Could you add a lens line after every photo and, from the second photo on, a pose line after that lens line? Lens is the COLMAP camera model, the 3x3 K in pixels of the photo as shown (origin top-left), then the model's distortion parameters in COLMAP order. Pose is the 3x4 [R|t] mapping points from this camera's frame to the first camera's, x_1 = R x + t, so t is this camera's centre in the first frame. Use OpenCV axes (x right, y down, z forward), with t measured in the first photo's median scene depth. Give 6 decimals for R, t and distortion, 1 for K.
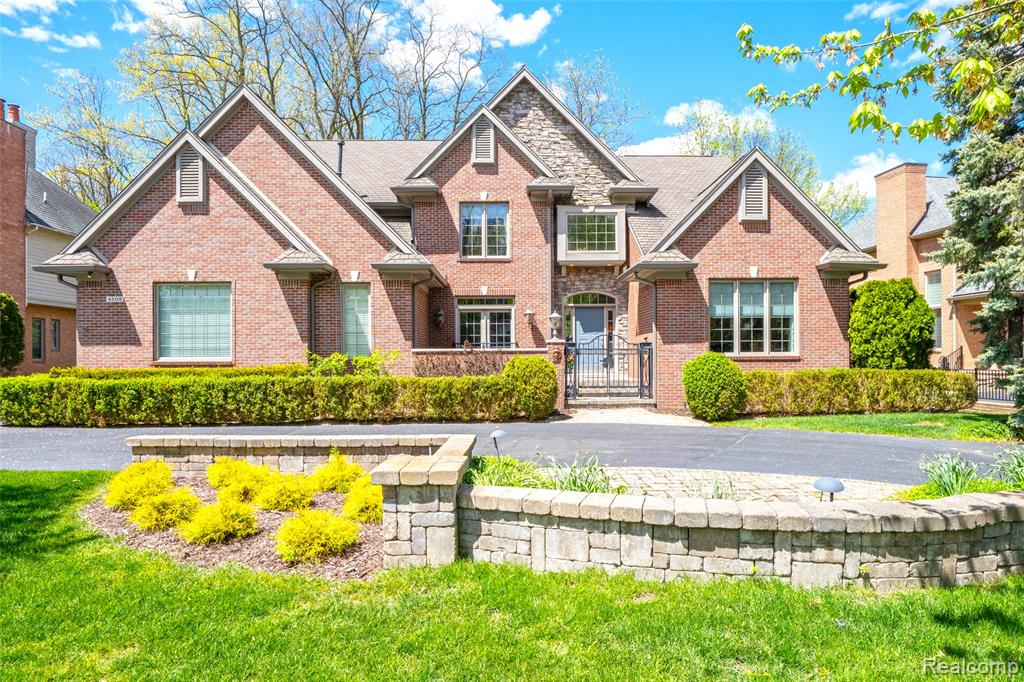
lens RADIAL K [[563.1, 0, 513.9], [0, 563.1, 370.0], [0, 0, 1]] dist [-0.003076, -0.000247]
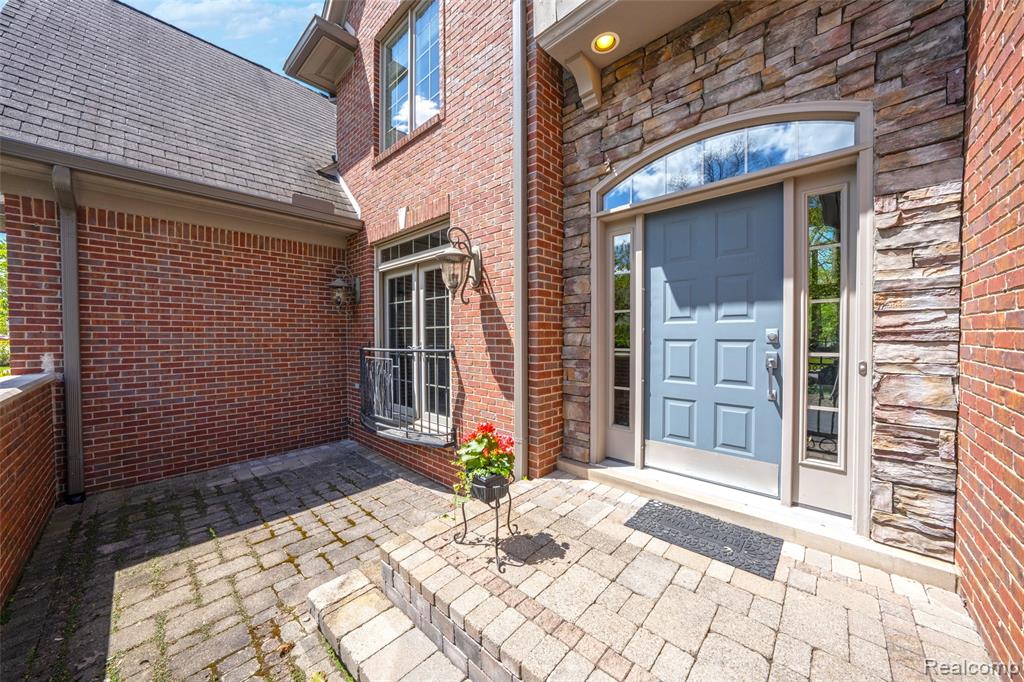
lens RADIAL K [[345.9, 0, 522.1], [0, 345.9, 339.3], [0, 0, 1]] dist [-0.010571, 0.000045]
pose [[0.731768, 0.012636, -0.681437, 0.215975], [-0.019811, 0.999800, -0.002735, -0.064977], [0.681266, 0.015502, 0.731872, 1.035975]]
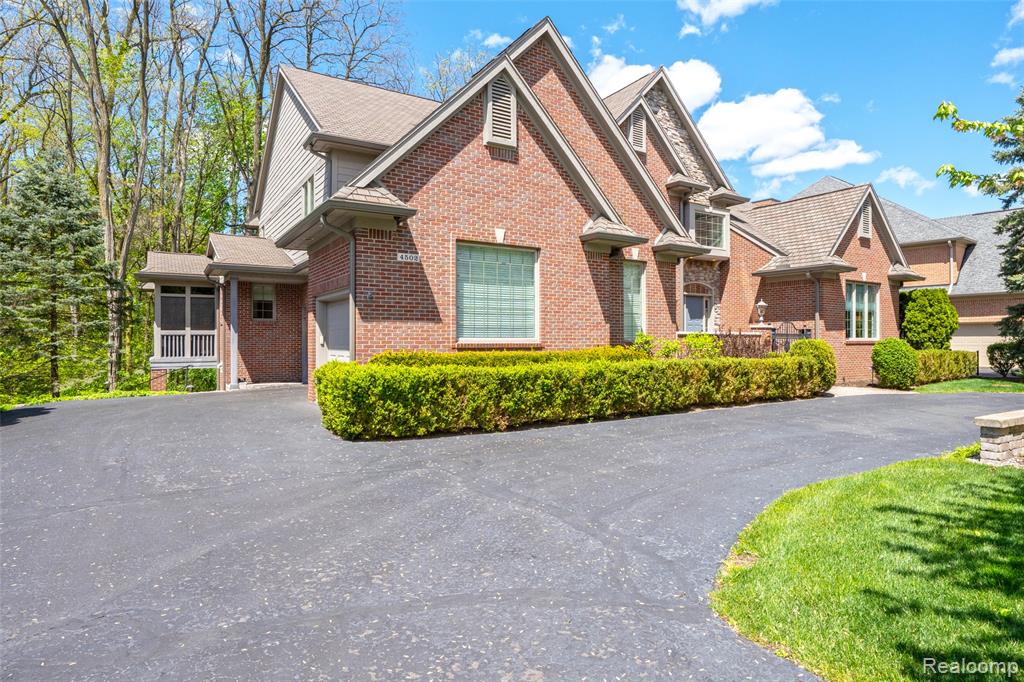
lens RADIAL K [[568.5, 0, 512.5], [0, 568.5, 342.3], [0, 0, 1]] dist [-0.000856, 0.000252]
pose [[0.851809, 0.004491, 0.523834, -0.920245], [0.007889, 0.999740, -0.021400, 0.000493], [-0.523794, 0.022361, 0.851552, 0.287095]]
